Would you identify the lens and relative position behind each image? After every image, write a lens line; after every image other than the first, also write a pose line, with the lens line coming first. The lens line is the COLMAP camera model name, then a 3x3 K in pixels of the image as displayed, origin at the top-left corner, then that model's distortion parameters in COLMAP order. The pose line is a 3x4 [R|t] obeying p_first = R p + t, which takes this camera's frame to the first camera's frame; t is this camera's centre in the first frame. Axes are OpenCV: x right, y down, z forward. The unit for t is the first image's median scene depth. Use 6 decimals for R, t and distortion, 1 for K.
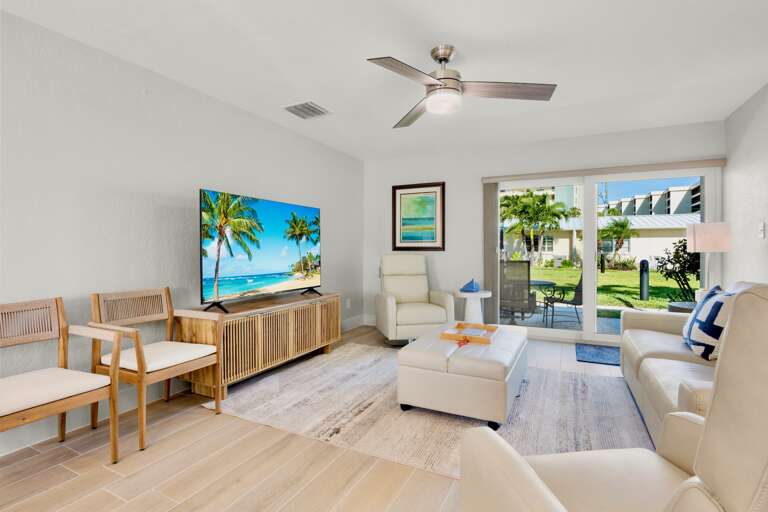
lens RADIAL K [[371.9, 0, 382.0], [0, 371.9, 251.2], [0, 0, 1]] dist [-0.004700, -0.001220]
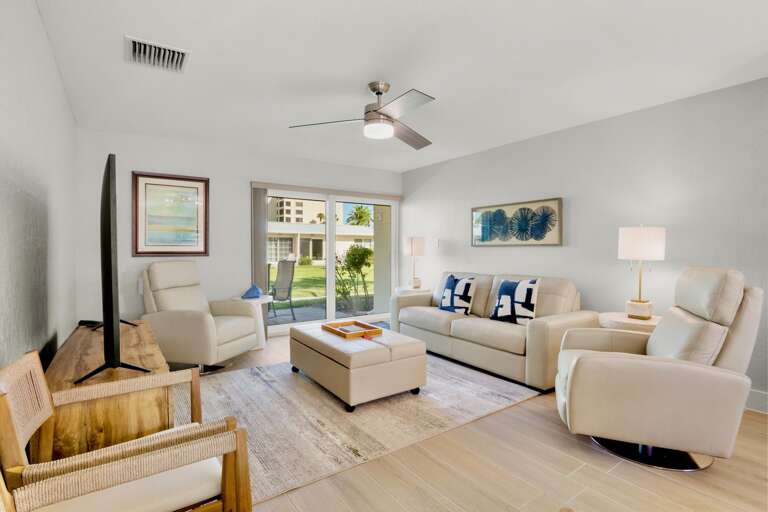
lens RADIAL K [[371.9, 0, 380.7], [0, 371.9, 255.2], [0, 0, 1]] dist [-0.004700, -0.001220]
pose [[0.494711, -0.019641, 0.868836, -0.429201], [0.005986, 0.999798, 0.019193, -0.018907], [-0.869037, -0.004294, 0.494729, 0.217141]]
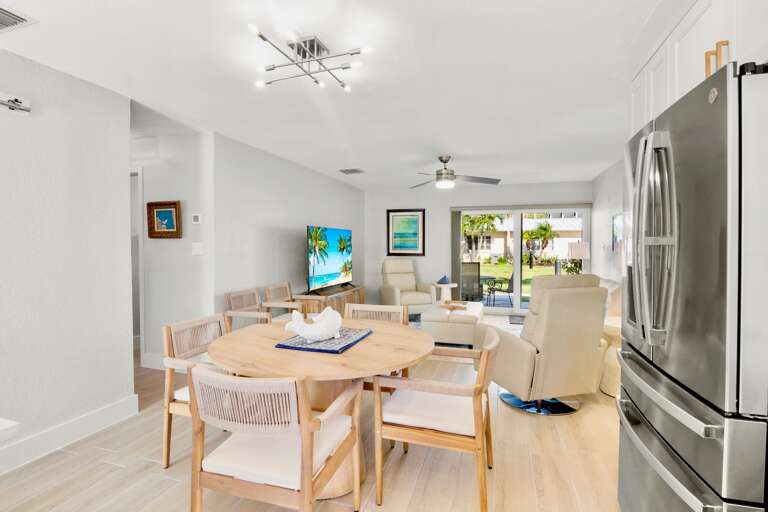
lens RADIAL K [[371.9, 0, 381.8], [0, 371.9, 254.1], [0, 0, 1]] dist [-0.004700, -0.001220]
pose [[0.988742, -0.004645, 0.149561, -0.229798], [0.002276, 0.999869, 0.016009, -0.034544], [-0.149615, -0.015488, 0.988623, -0.442468]]
